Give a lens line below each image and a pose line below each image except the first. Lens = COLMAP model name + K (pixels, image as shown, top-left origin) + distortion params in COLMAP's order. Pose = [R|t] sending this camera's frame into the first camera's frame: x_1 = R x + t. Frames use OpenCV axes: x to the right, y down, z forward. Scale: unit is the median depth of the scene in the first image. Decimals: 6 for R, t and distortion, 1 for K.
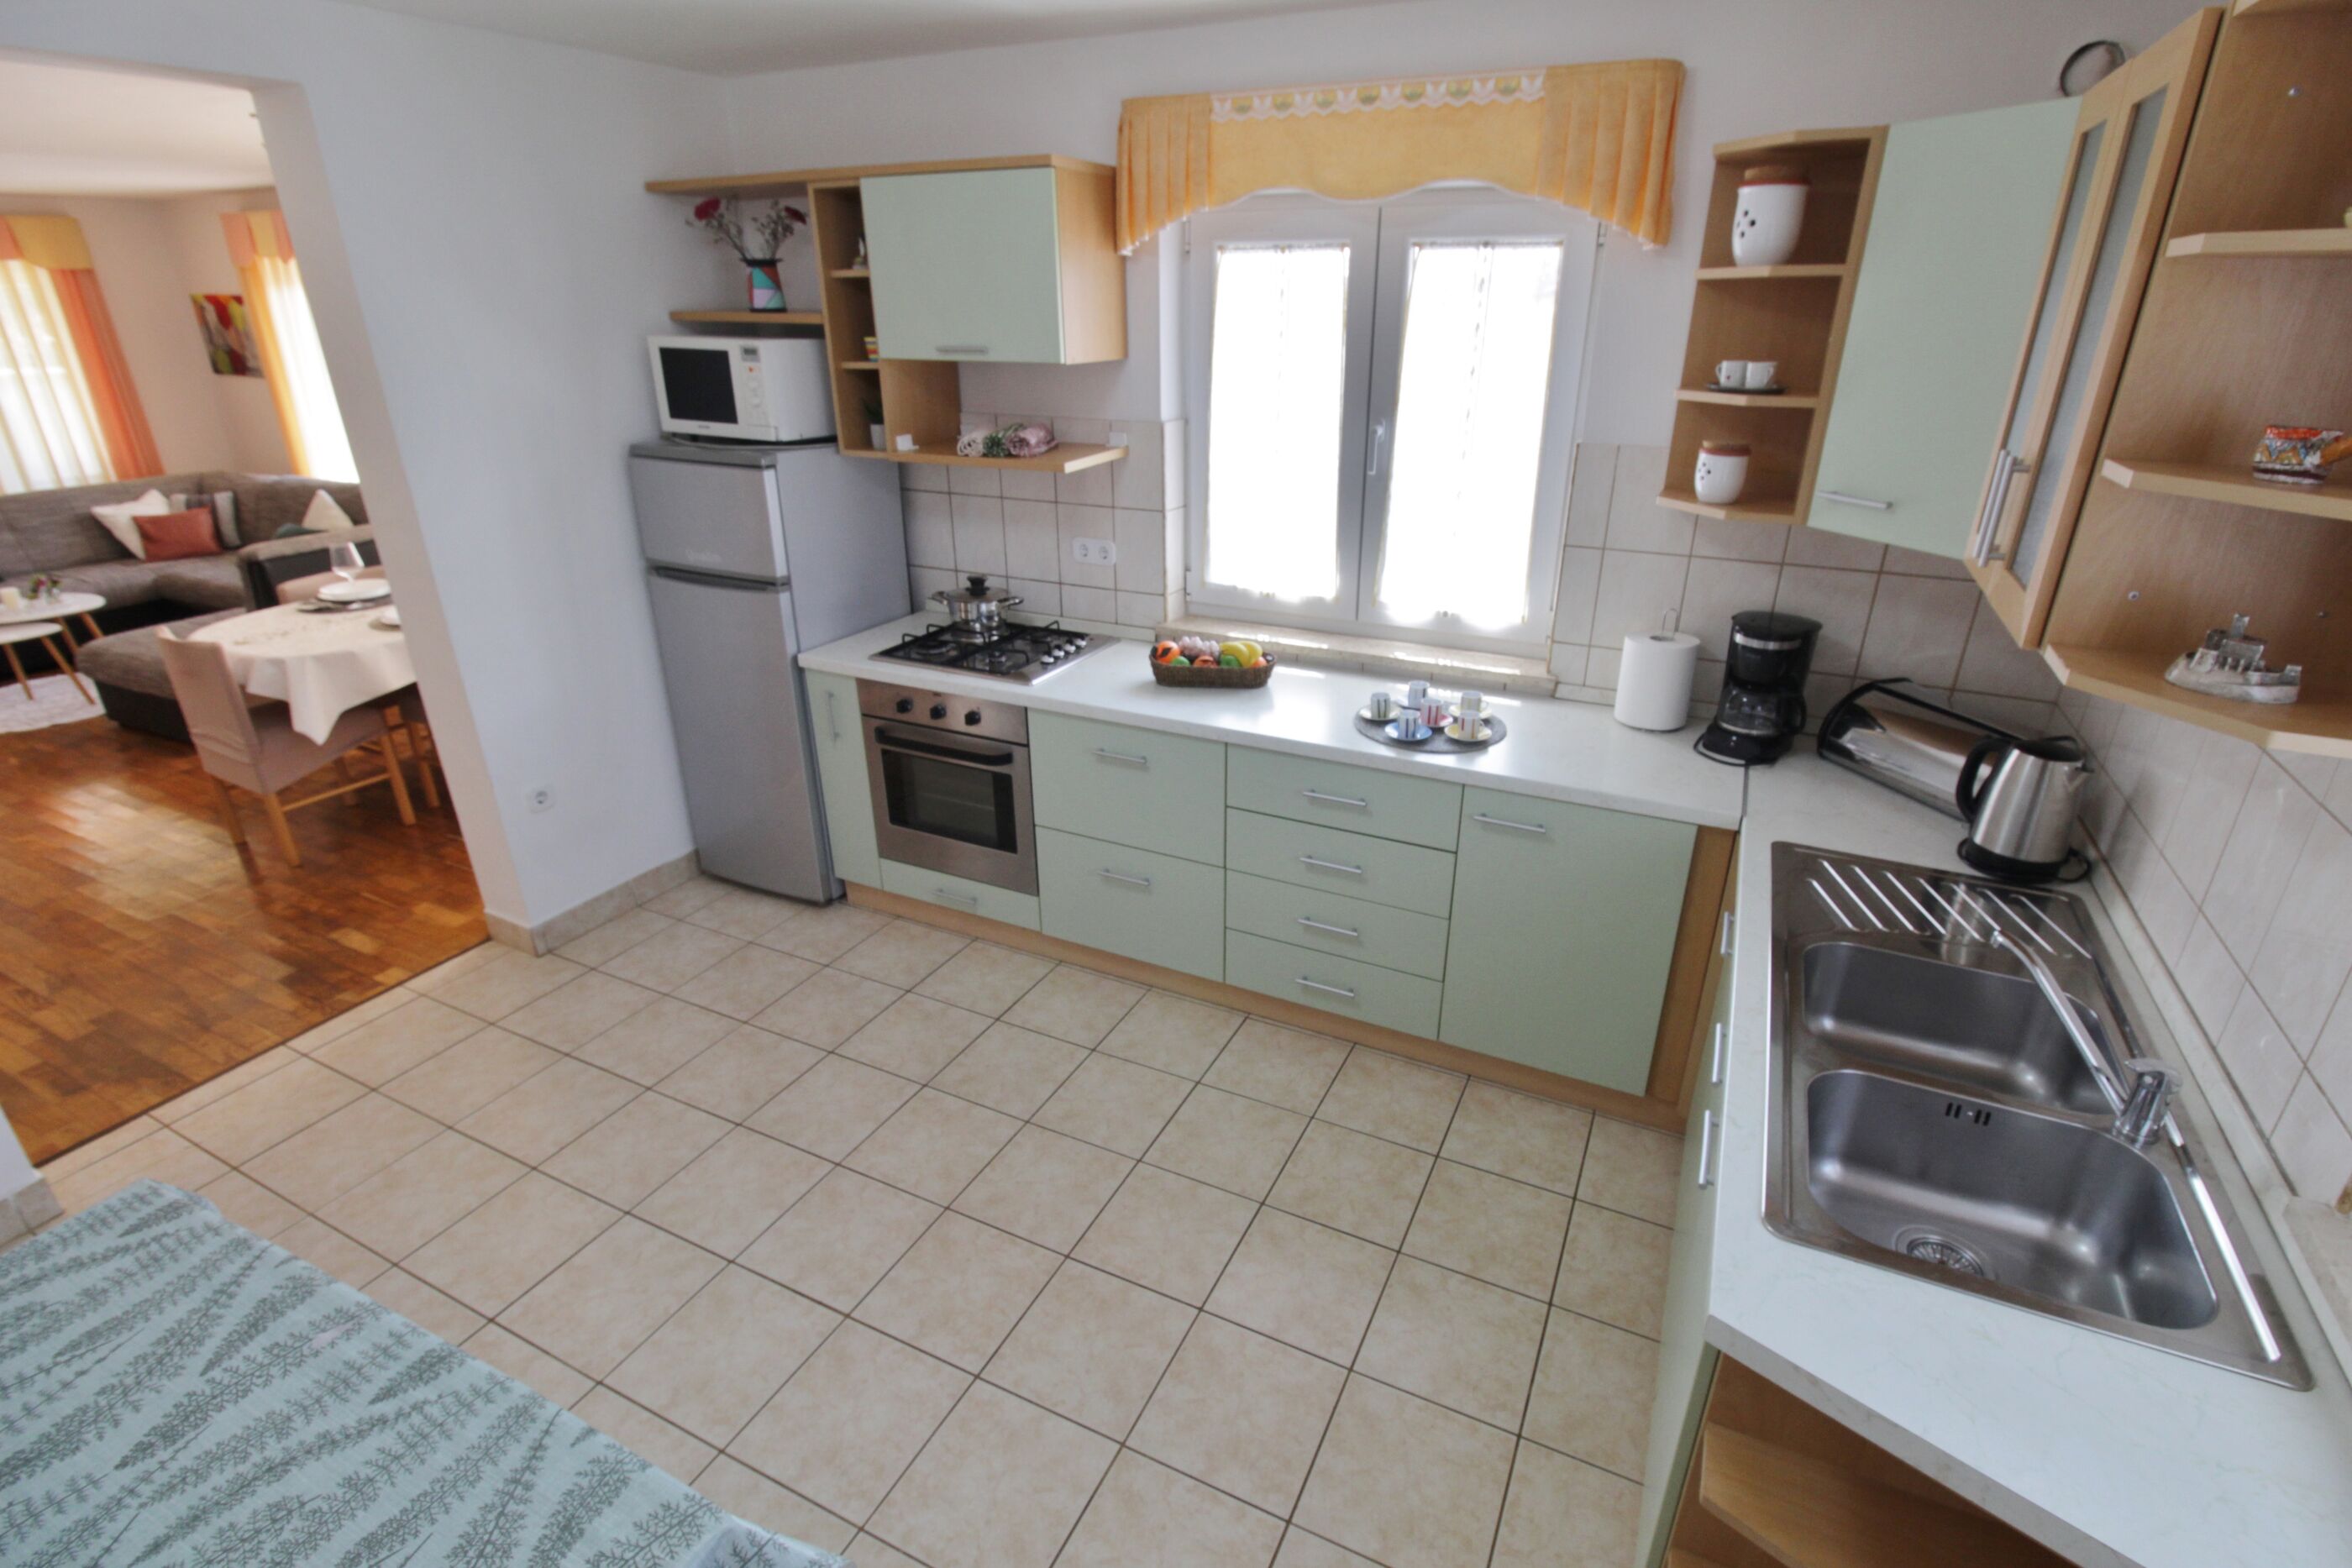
lens RADIAL K [[1095.2, 0, 1212.6], [0, 1095.2, 784.2], [0, 0, 1]] dist [0.000702, -0.012625]
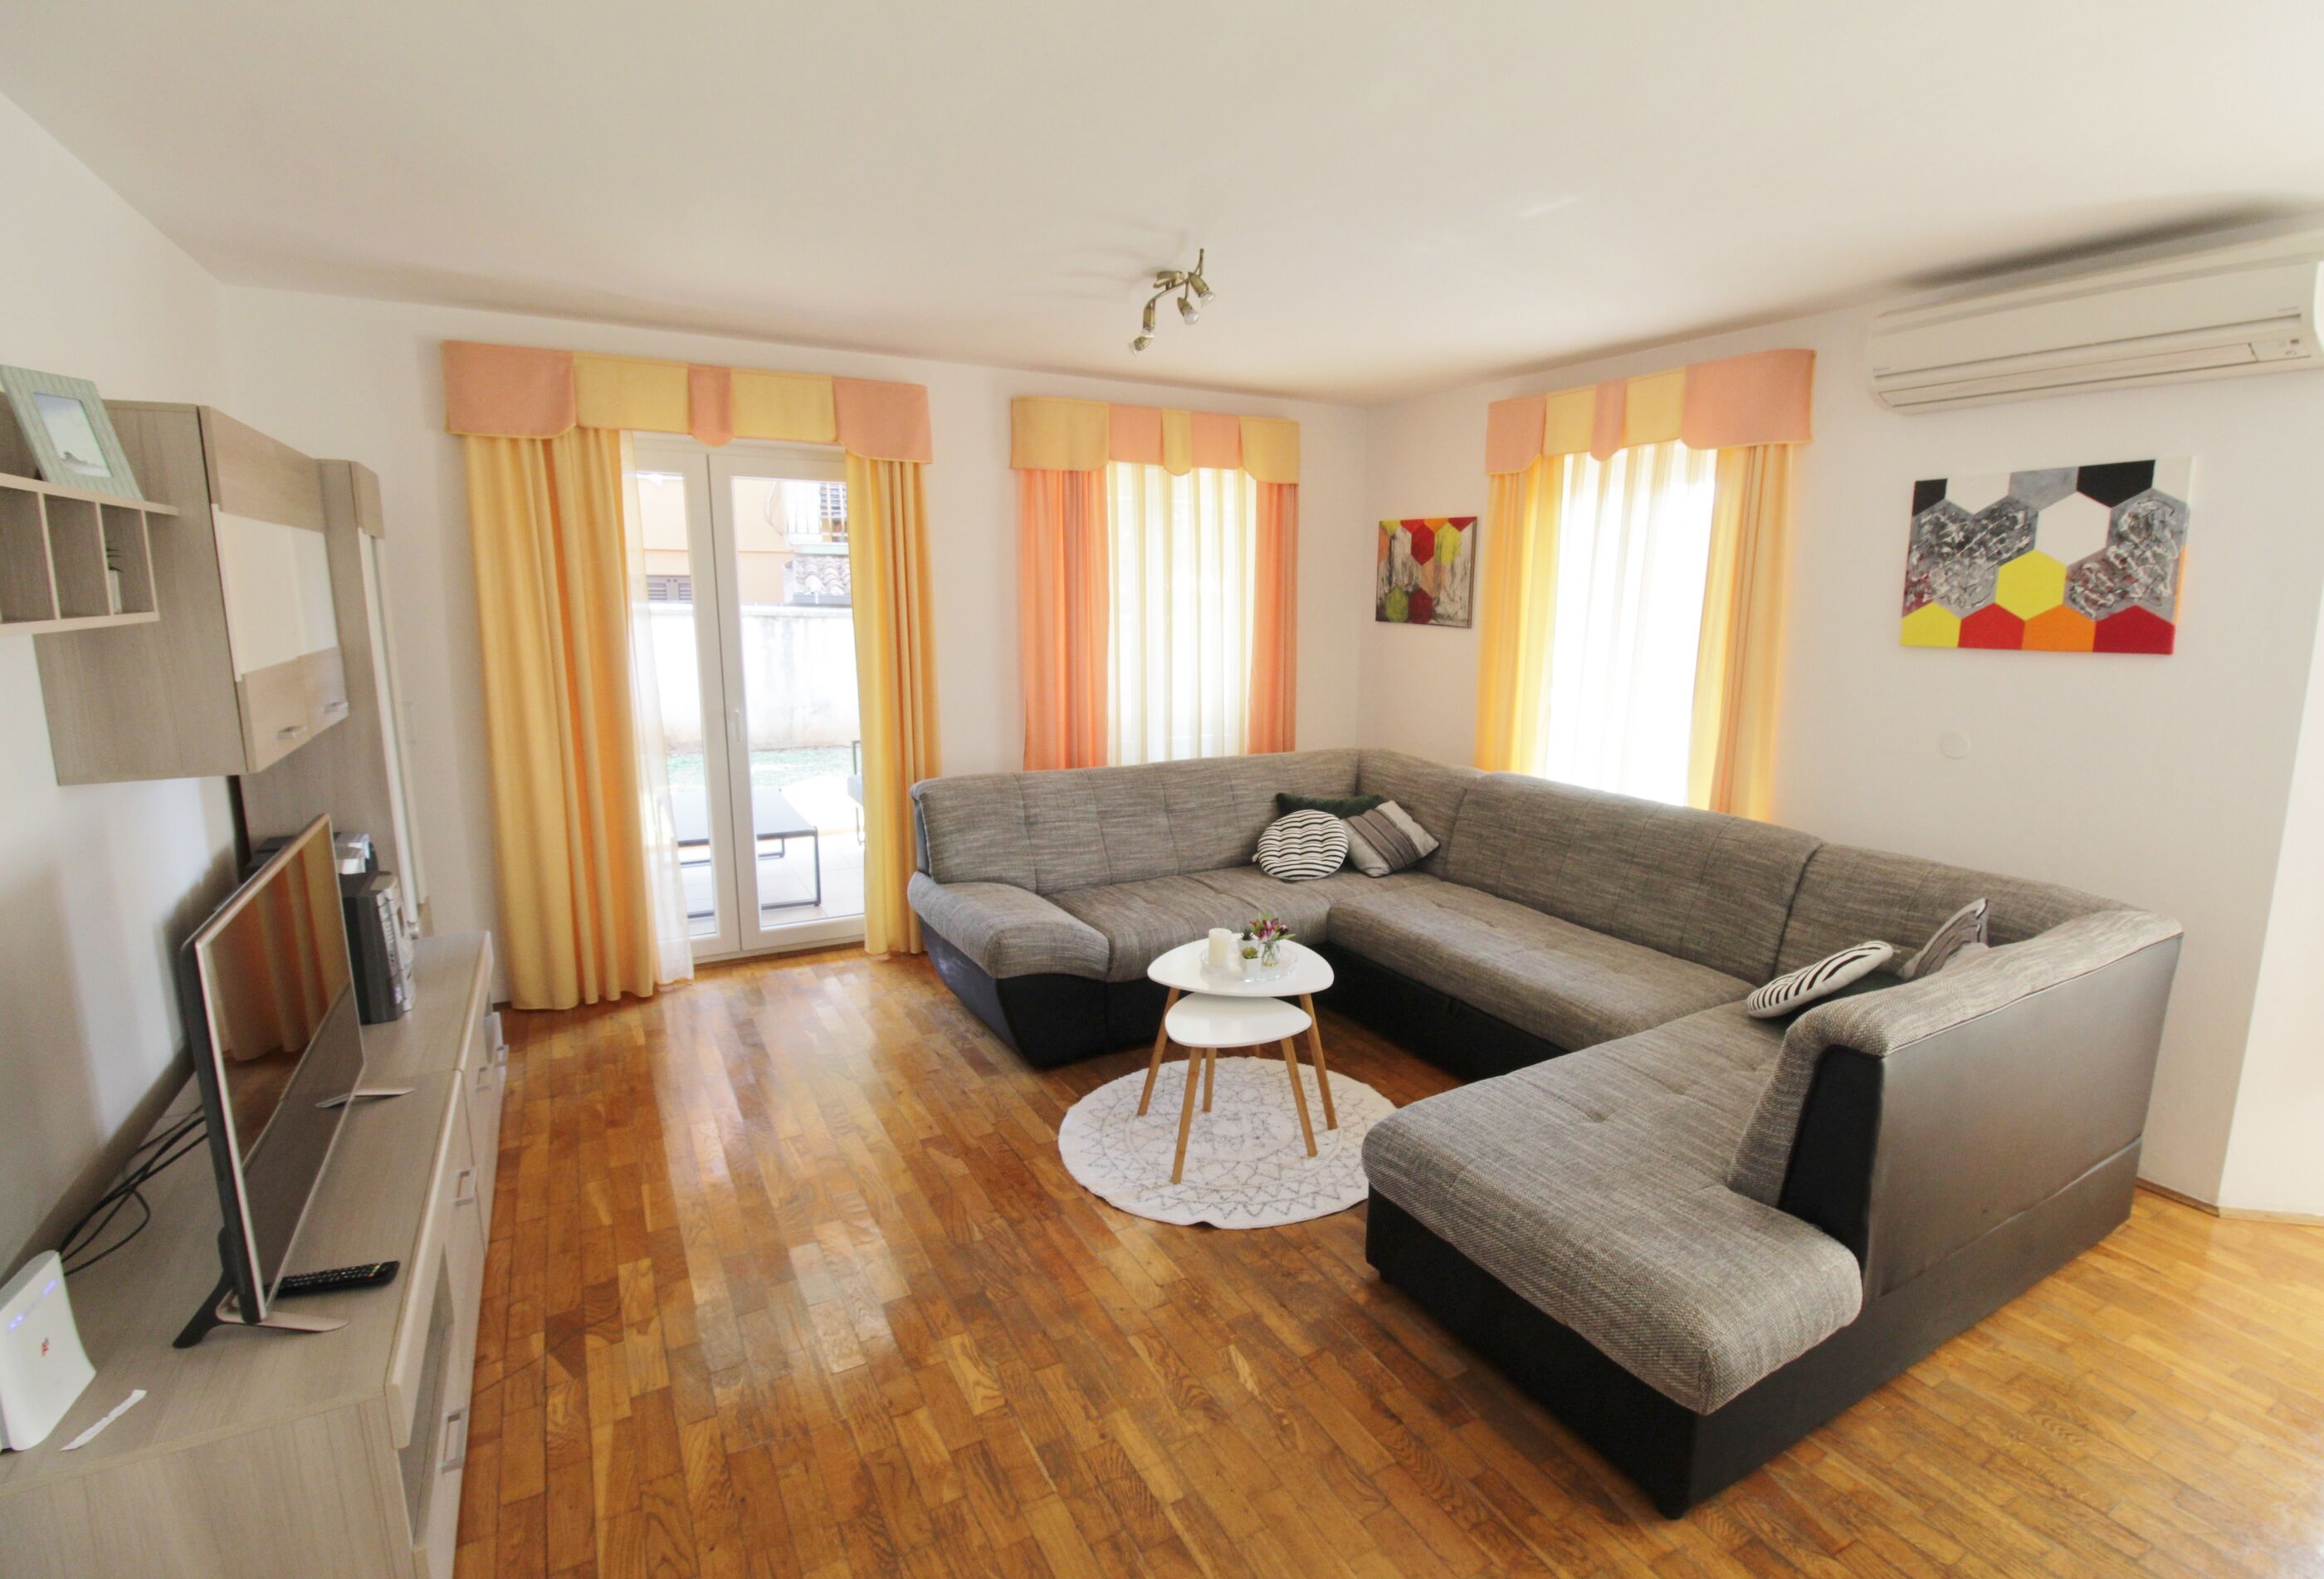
lens RADIAL K [[1106.1, 0, 1226.2], [0, 1106.1, 789.3], [0, 0, 1]] dist [0.002306, -0.014031]
pose [[0.826959, 0.106972, -0.551992, -1.357810], [-0.232148, 0.959108, -0.161920, -0.280293], [0.512100, 0.262045, 0.817977, 0.826715]]
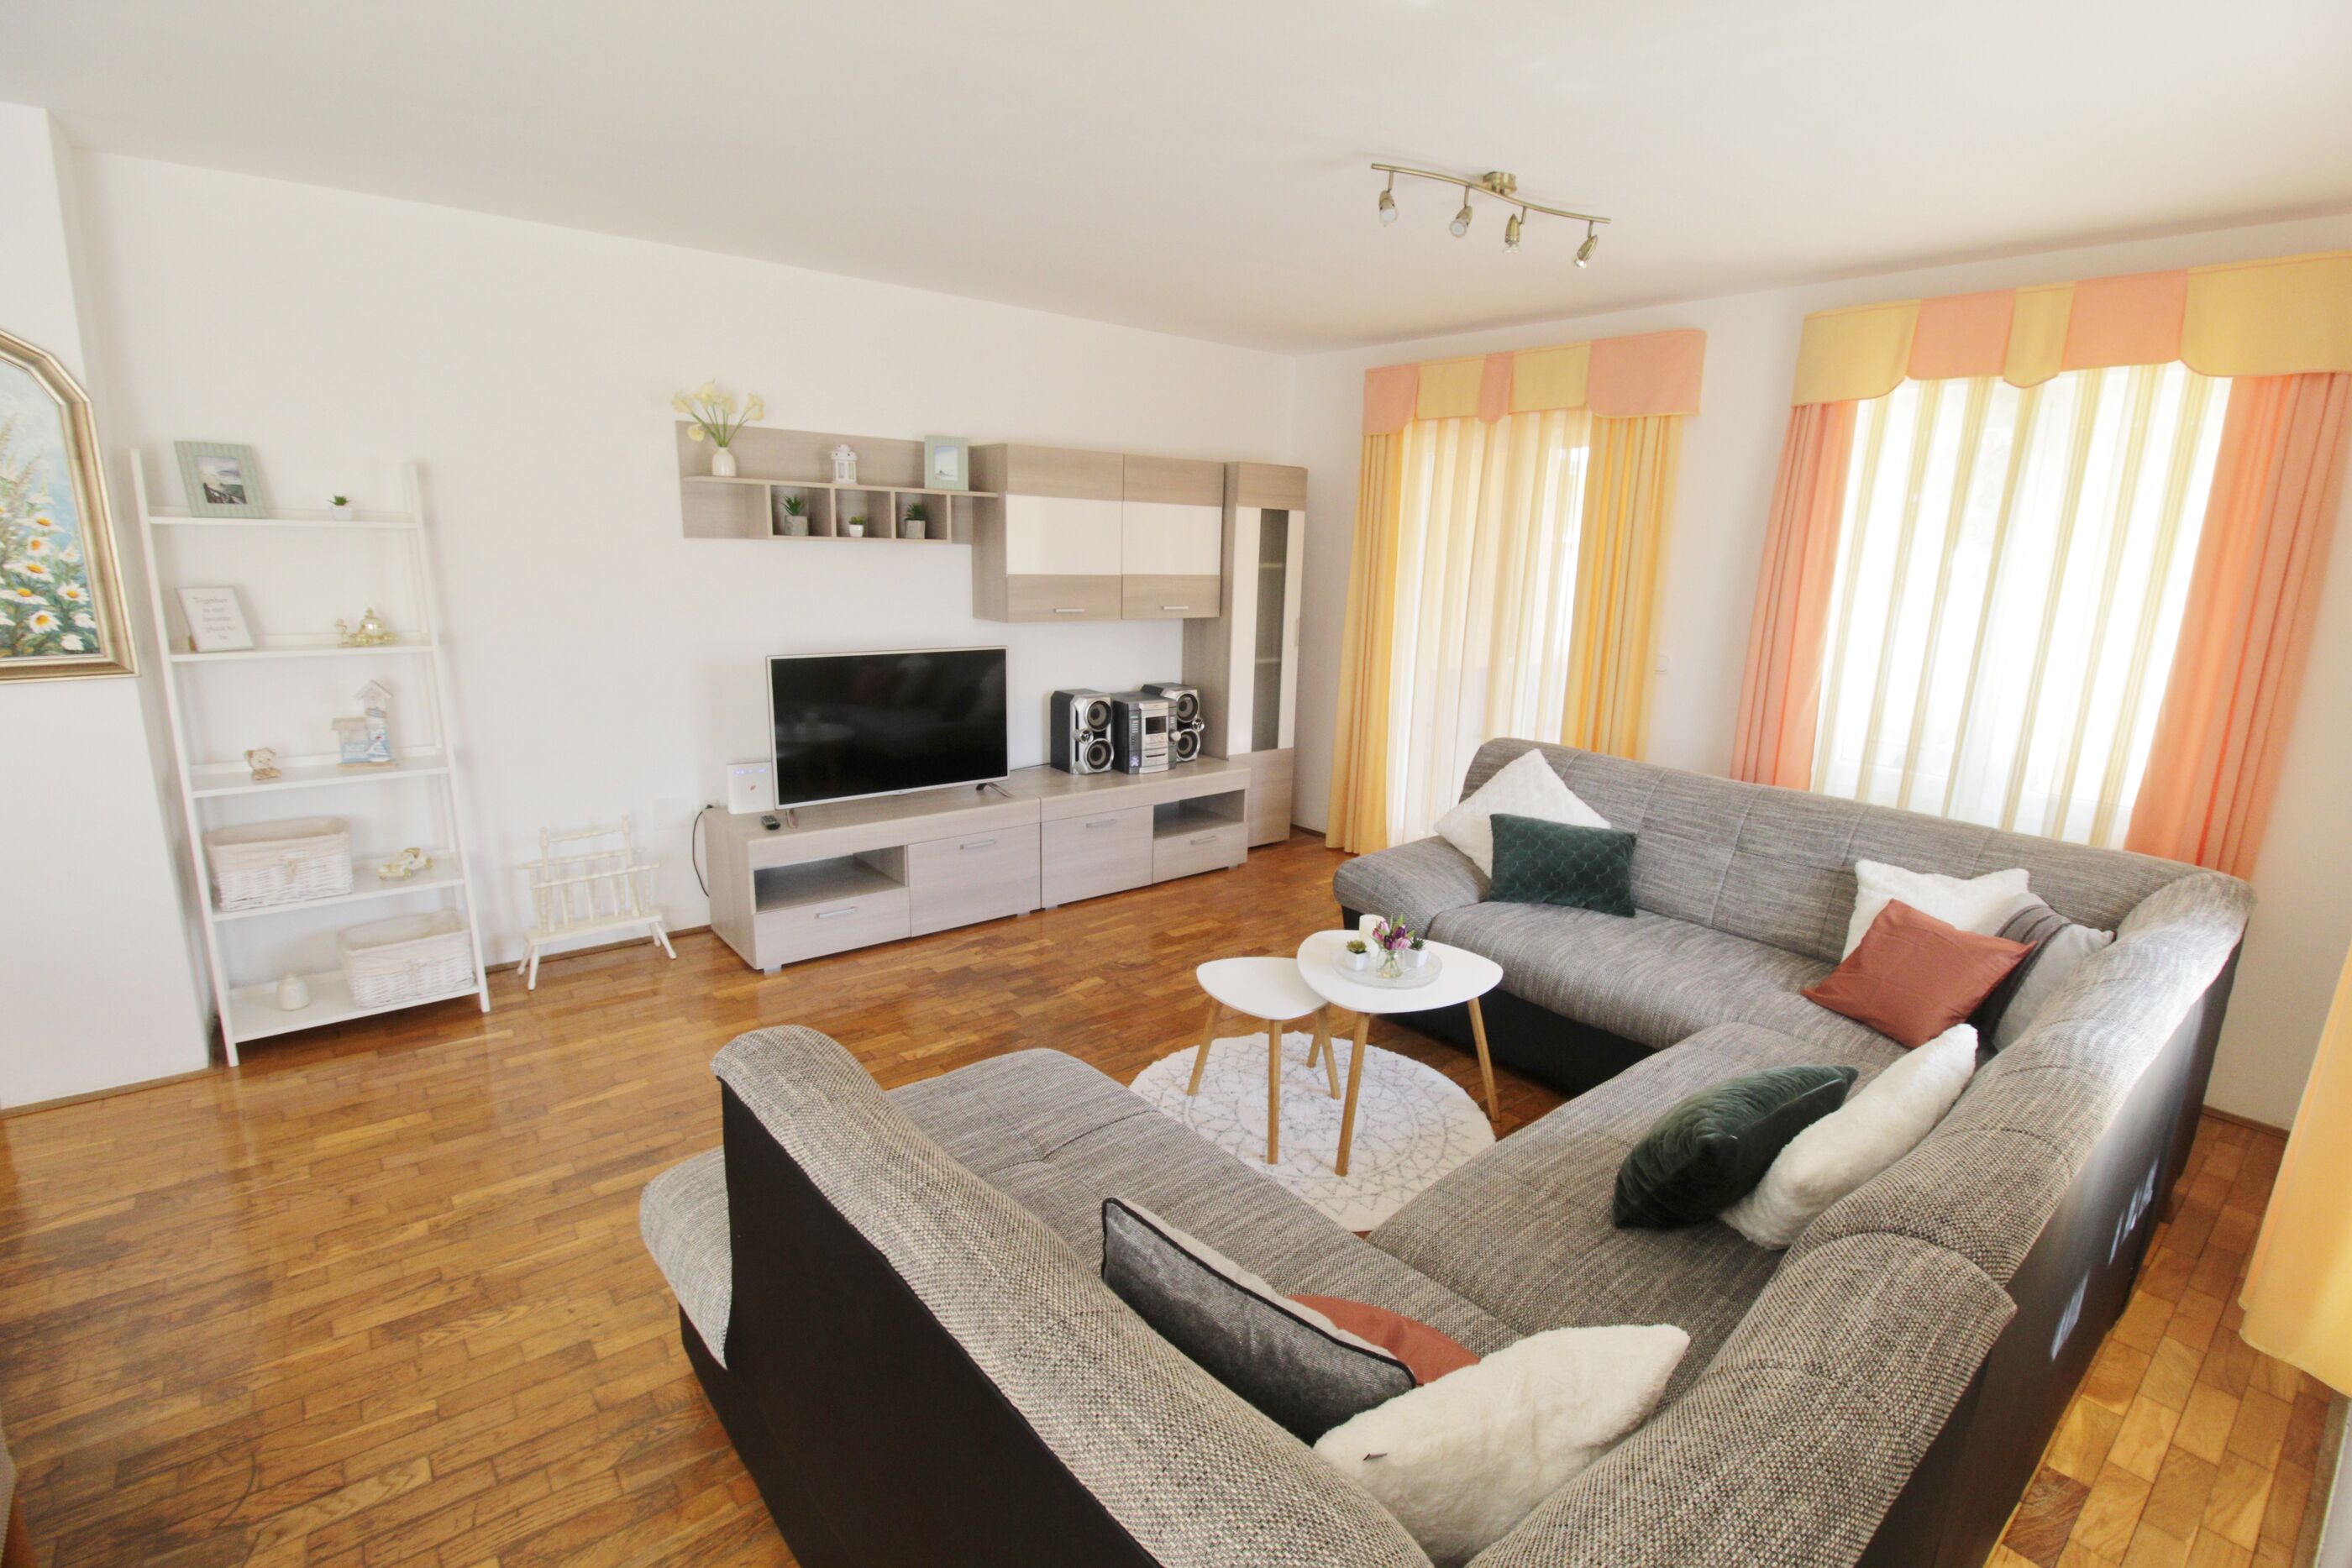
lens RADIAL K [[1095.2, 0, 1212.6], [0, 1095.2, 784.2], [0, 0, 1]] dist [0.000702, -0.012625]
pose [[-0.419780, 0.183104, -0.888964, -1.047578], [-0.392097, 0.846744, 0.359561, -0.711627], [0.818562, 0.499497, -0.283652, 1.837929]]
